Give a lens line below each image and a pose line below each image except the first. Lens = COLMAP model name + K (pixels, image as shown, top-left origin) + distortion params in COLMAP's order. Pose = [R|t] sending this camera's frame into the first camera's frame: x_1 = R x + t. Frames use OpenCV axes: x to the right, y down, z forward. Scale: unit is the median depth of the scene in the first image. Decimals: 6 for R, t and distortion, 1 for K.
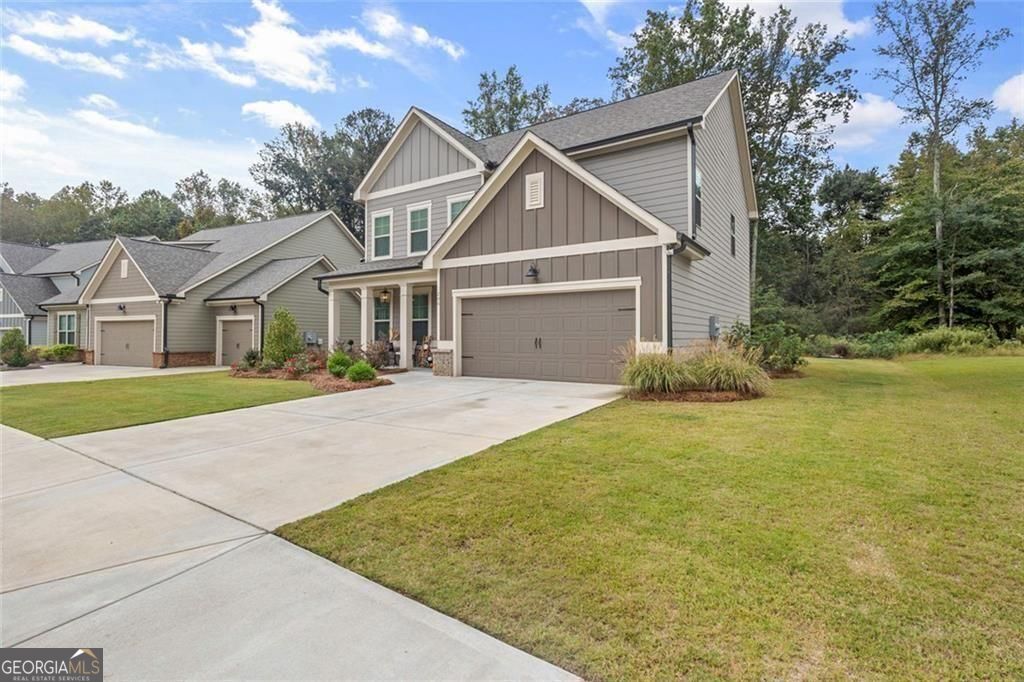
lens RADIAL K [[484.8, 0, 513.5], [0, 484.8, 339.0], [0, 0, 1]] dist [0.001740, -0.000049]
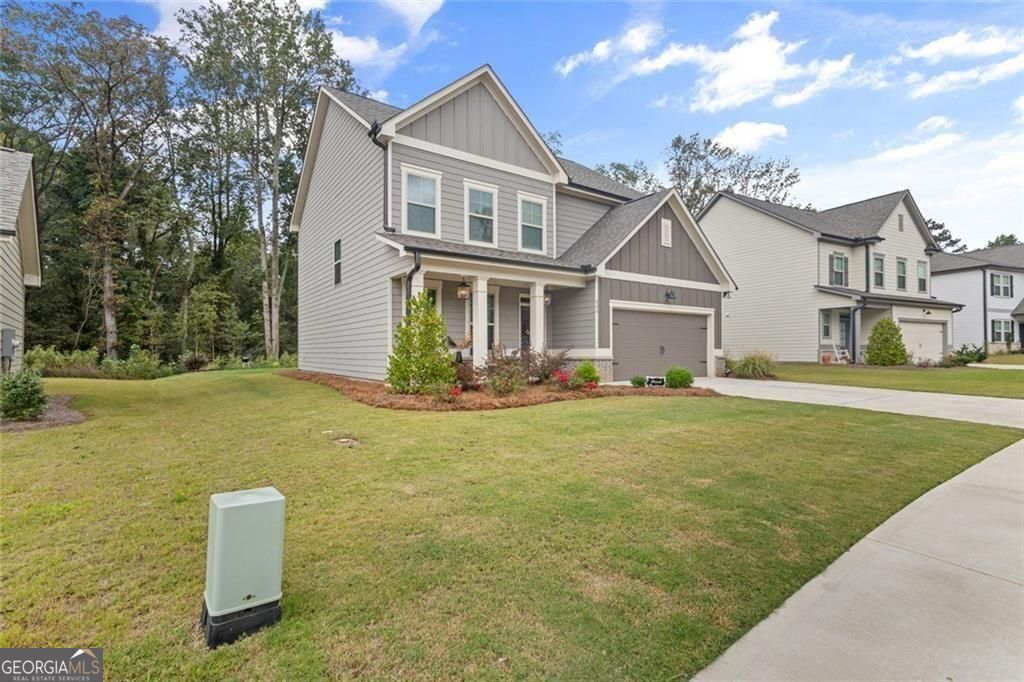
lens RADIAL K [[484.8, 0, 511.4], [0, 484.8, 343.3], [0, 0, 1]] dist [0.001740, -0.000049]
pose [[0.387856, 0.001705, 0.921719, -1.082981], [-0.003870, 0.999992, -0.000221, -0.006336], [-0.921712, -0.003482, 0.387859, 0.724845]]
